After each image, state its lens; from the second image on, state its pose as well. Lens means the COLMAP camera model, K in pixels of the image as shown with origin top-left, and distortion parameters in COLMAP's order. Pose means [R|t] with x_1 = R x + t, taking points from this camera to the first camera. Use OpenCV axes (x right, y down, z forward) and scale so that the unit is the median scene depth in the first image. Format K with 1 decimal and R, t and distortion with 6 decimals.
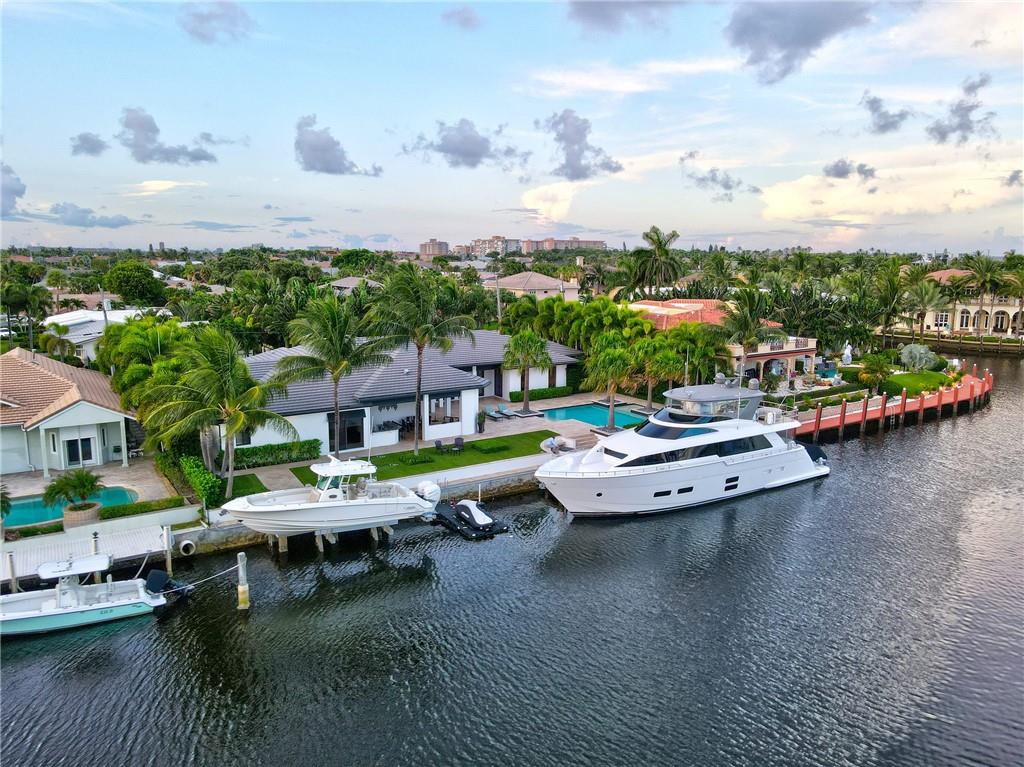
lens RADIAL K [[729.2, 0, 512.0], [0, 729.2, 383.5], [0, 0, 1]] dist [0.013178, 0.008486]
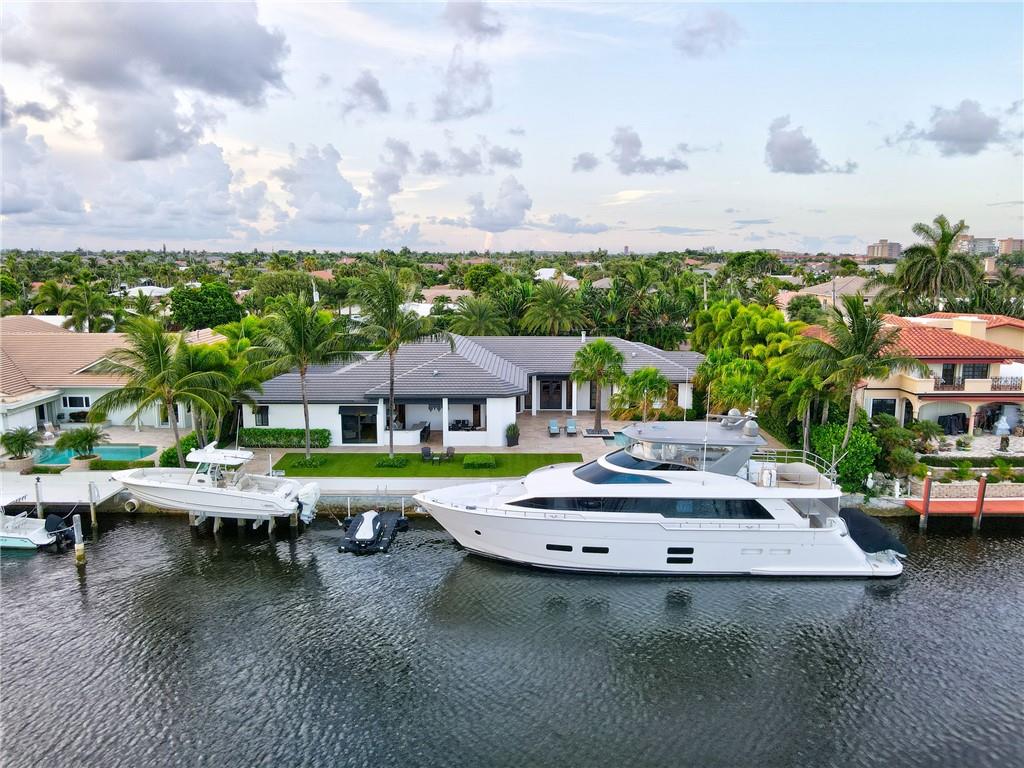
lens RADIAL K [[729.2, 0, 512.0], [0, 729.2, 384.0], [0, 0, 1]] dist [0.013178, 0.008486]
pose [[0.841988, 0.090196, -0.531904, 0.529494], [-0.091691, 0.995506, 0.023666, -0.039597], [0.531648, 0.028845, 0.846474, 0.264354]]
